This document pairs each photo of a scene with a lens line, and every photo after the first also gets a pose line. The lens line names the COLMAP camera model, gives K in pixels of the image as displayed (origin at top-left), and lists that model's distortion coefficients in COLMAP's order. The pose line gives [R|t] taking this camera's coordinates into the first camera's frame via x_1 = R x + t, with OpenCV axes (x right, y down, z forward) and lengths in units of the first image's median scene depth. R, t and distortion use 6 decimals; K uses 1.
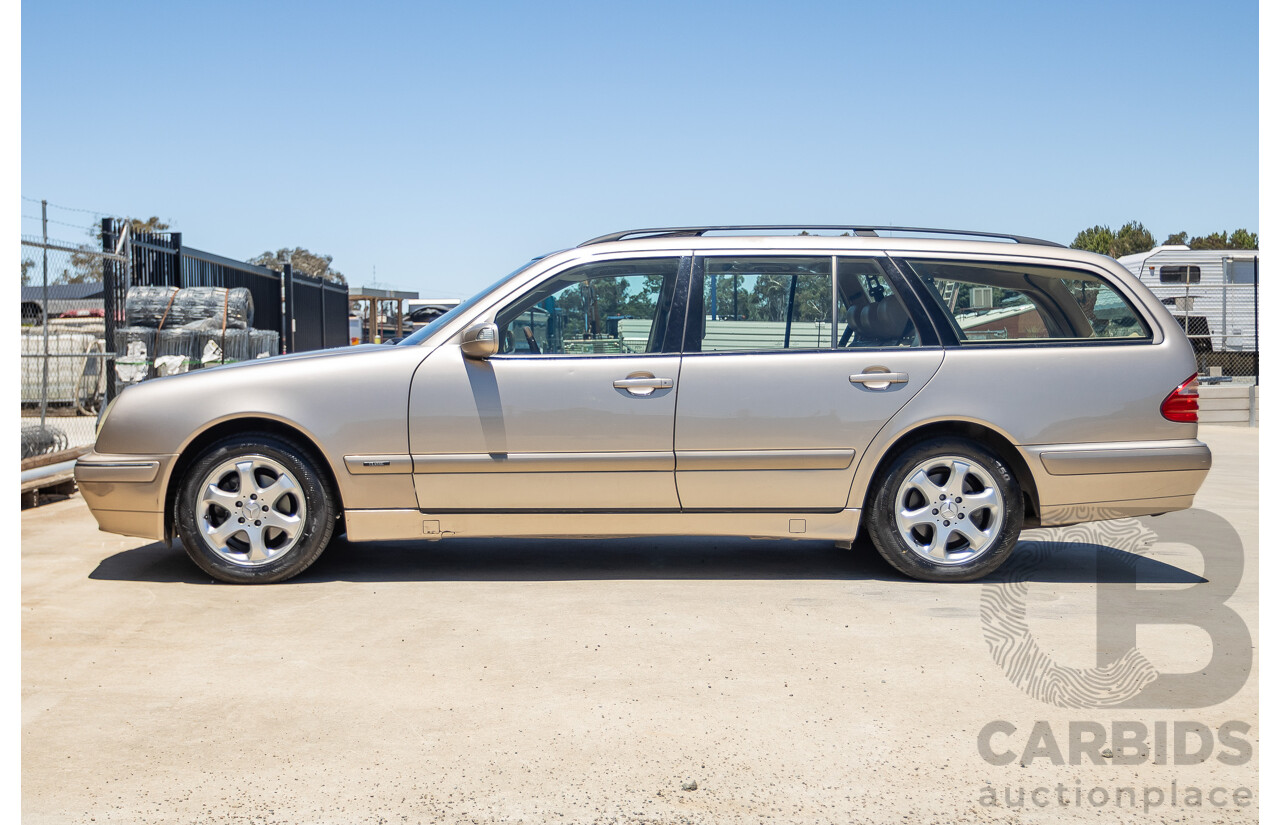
lens RADIAL K [[2187.2, 0, 629.5], [0, 2187.2, 442.8], [0, 0, 1]] dist [-0.032765, 0.000000]
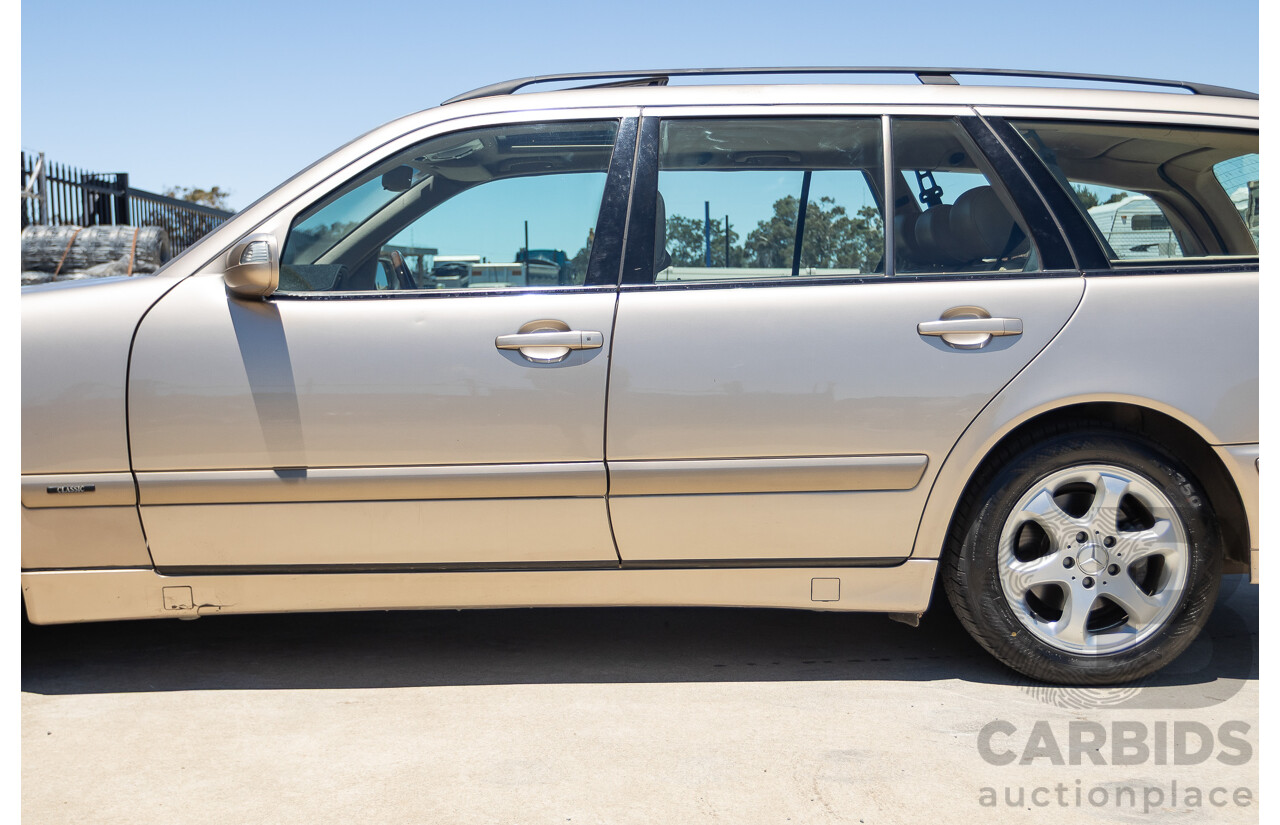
lens RADIAL K [[1536.7, 0, 673.1], [0, 1536.7, 442.6], [0, 0, 1]] dist [0.012891, 0.000000]
pose [[0.999905, -0.008395, 0.010951, 0.033067], [0.007873, 0.998870, 0.046873, -0.019077], [-0.011332, -0.046782, 0.998841, 0.601744]]
